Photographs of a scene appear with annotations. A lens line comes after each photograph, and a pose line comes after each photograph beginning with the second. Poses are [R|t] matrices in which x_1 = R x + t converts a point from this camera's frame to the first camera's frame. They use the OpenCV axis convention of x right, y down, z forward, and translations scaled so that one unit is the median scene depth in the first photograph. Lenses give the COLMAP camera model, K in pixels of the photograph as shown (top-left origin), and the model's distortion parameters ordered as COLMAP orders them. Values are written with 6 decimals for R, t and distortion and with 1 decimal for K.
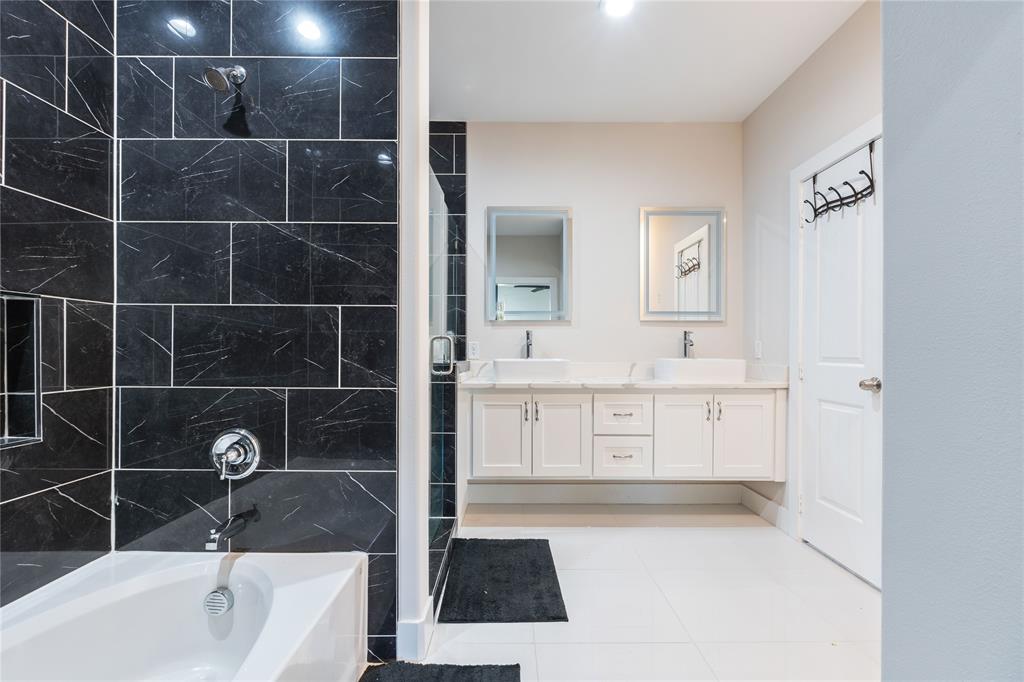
lens RADIAL K [[487.3, 0, 515.8], [0, 487.3, 349.2], [0, 0, 1]] dist [-0.010982, 0.000538]
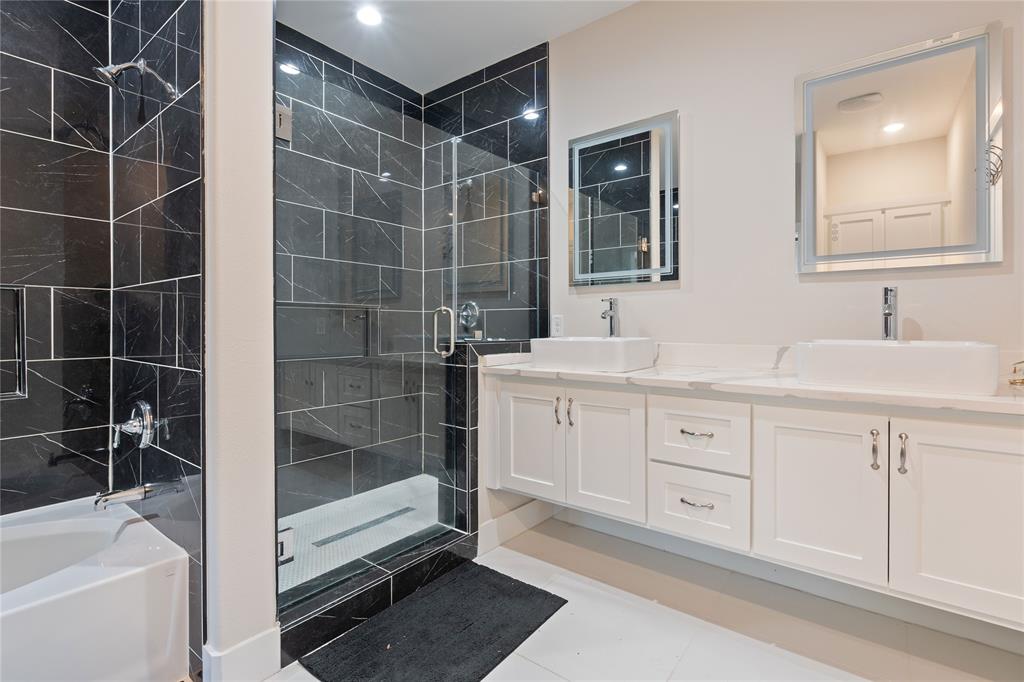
lens RADIAL K [[487.3, 0, 501.4], [0, 487.3, 325.0], [0, 0, 1]] dist [-0.010982, 0.000538]
pose [[0.778874, -0.004004, -0.627167, 0.410102], [0.005282, 0.999986, 0.000176, 0.000693], [0.627158, -0.003449, 0.778885, 0.391581]]
